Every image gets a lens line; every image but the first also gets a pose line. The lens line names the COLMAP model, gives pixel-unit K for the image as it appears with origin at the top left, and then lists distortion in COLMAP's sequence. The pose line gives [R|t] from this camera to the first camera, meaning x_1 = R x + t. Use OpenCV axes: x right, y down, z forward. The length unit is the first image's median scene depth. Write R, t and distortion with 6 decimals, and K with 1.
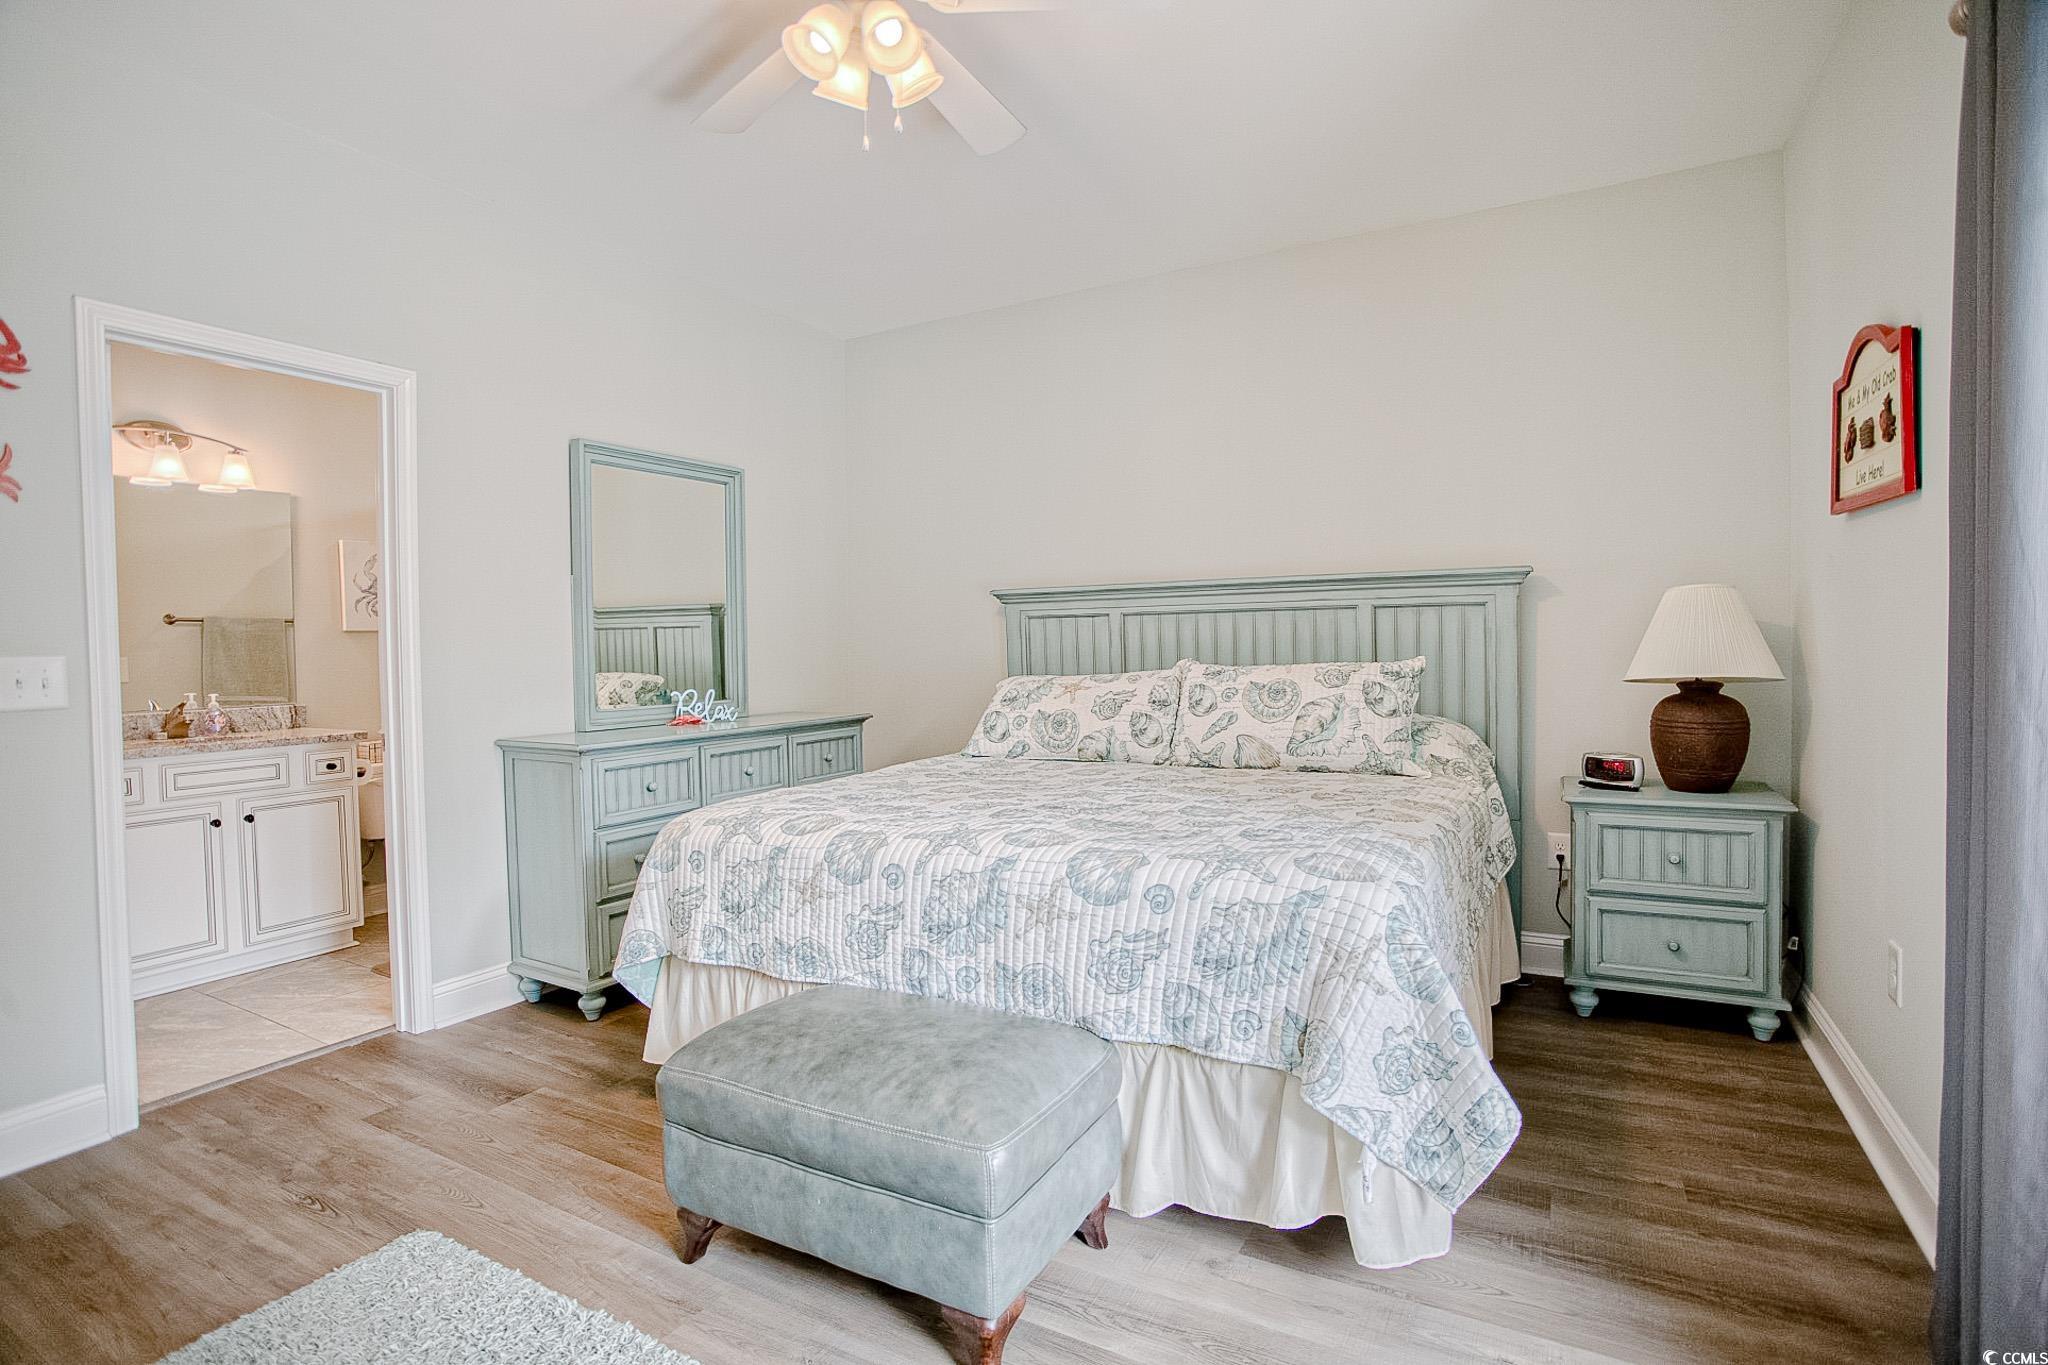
lens RADIAL K [[994.7, 0, 1020.2], [0, 994.7, 683.0], [0, 0, 1]] dist [-0.048246, 0.012598]
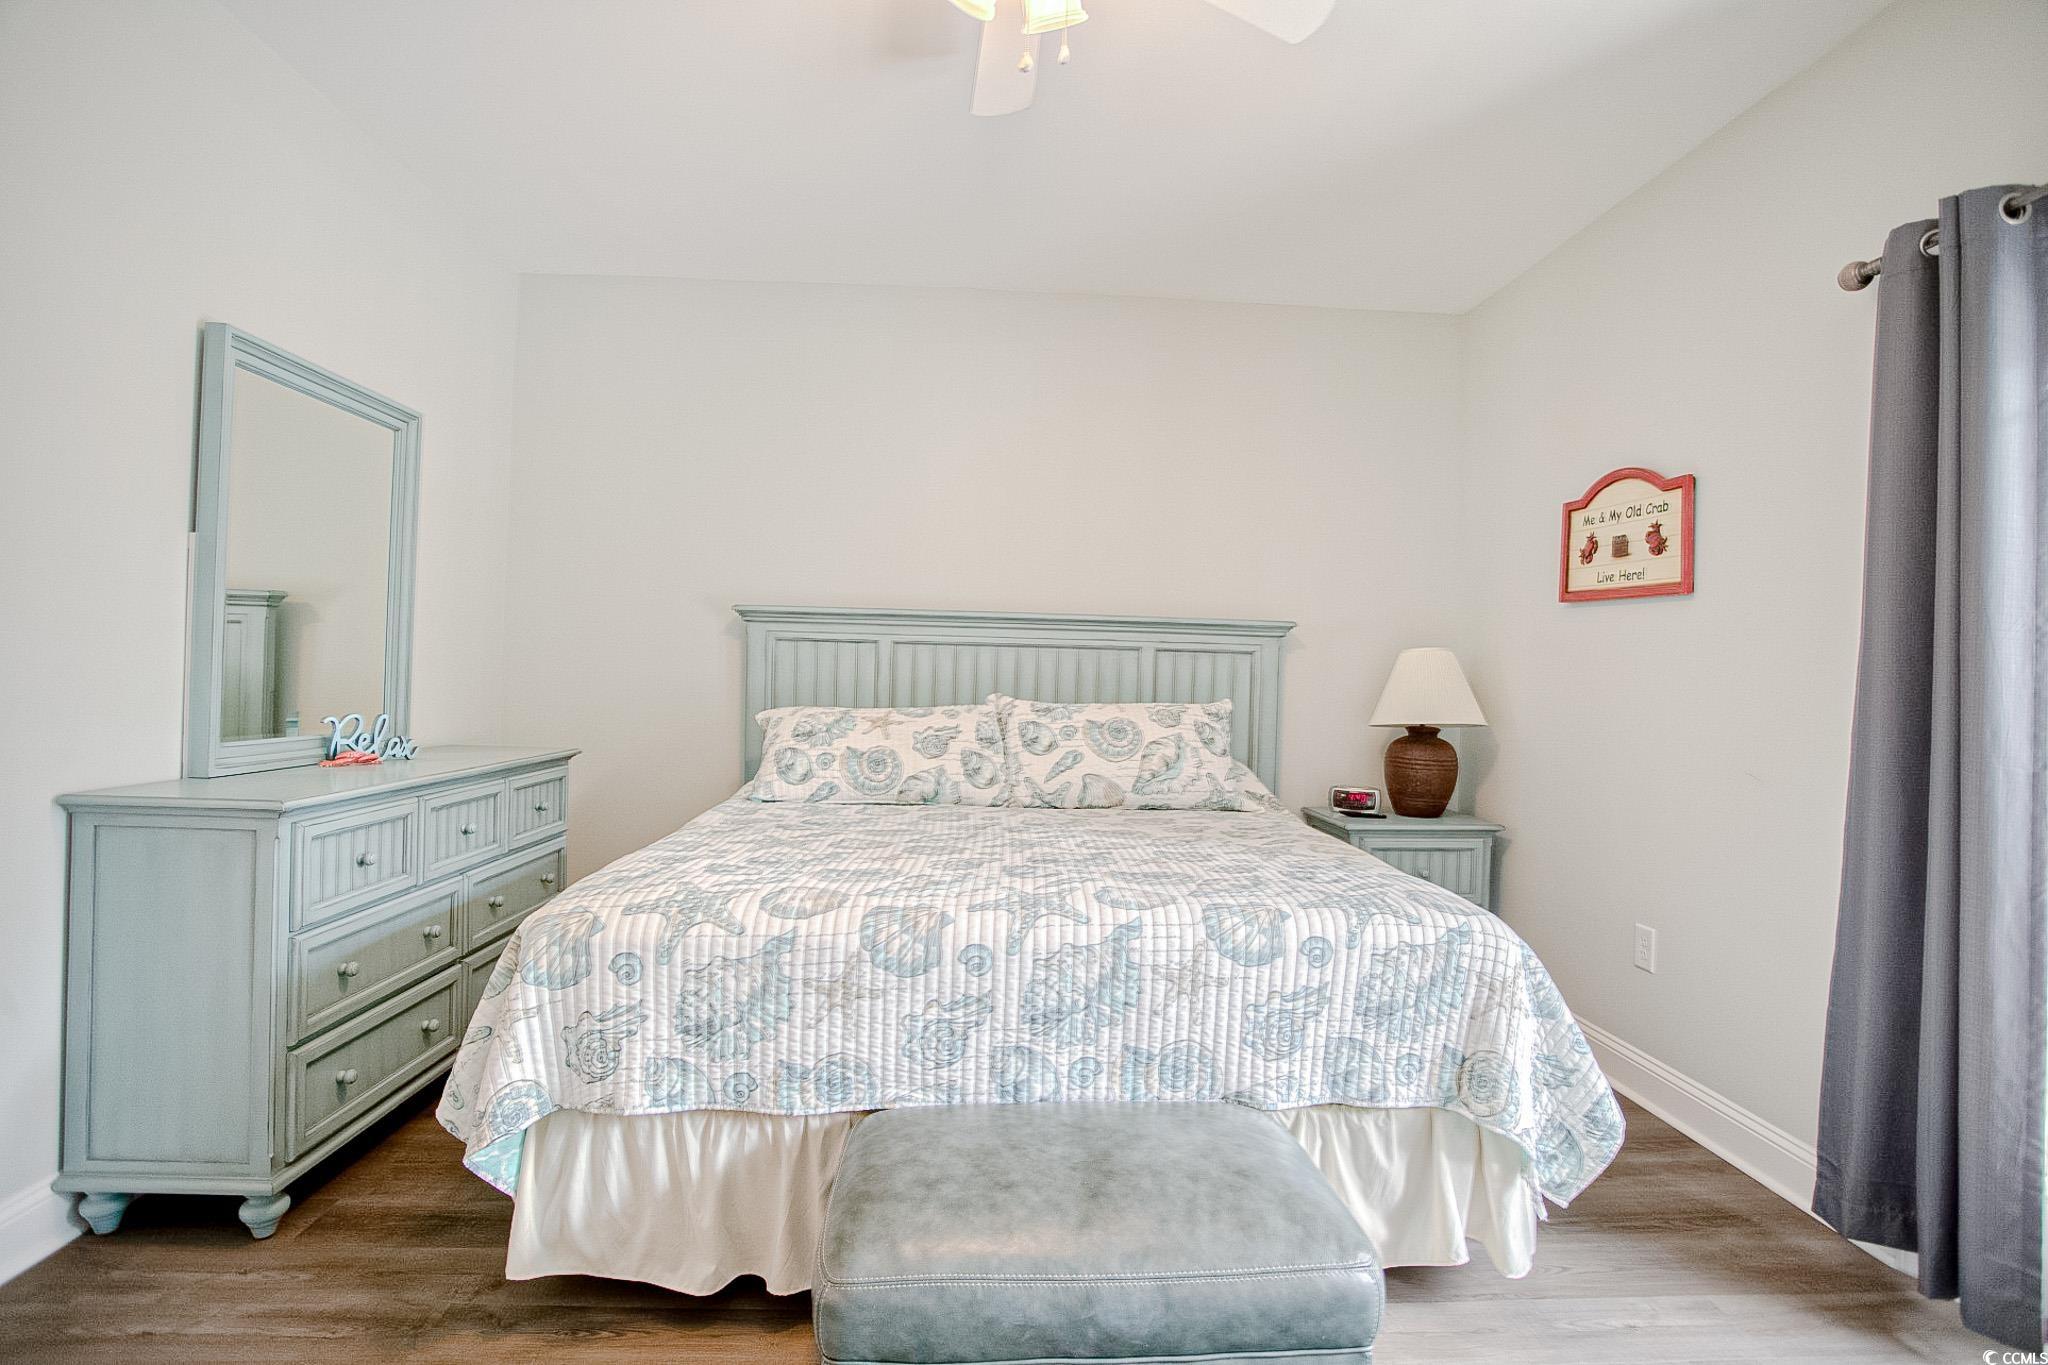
lens RADIAL K [[994.7, 0, 1039.5], [0, 994.7, 675.2], [0, 0, 1]] dist [-0.048246, 0.012598]
pose [[0.840711, 0.041624, 0.539882, -0.435779], [-0.020954, 0.998795, -0.044376, -0.000864], [-0.541078, 0.025995, 0.840570, 0.239462]]
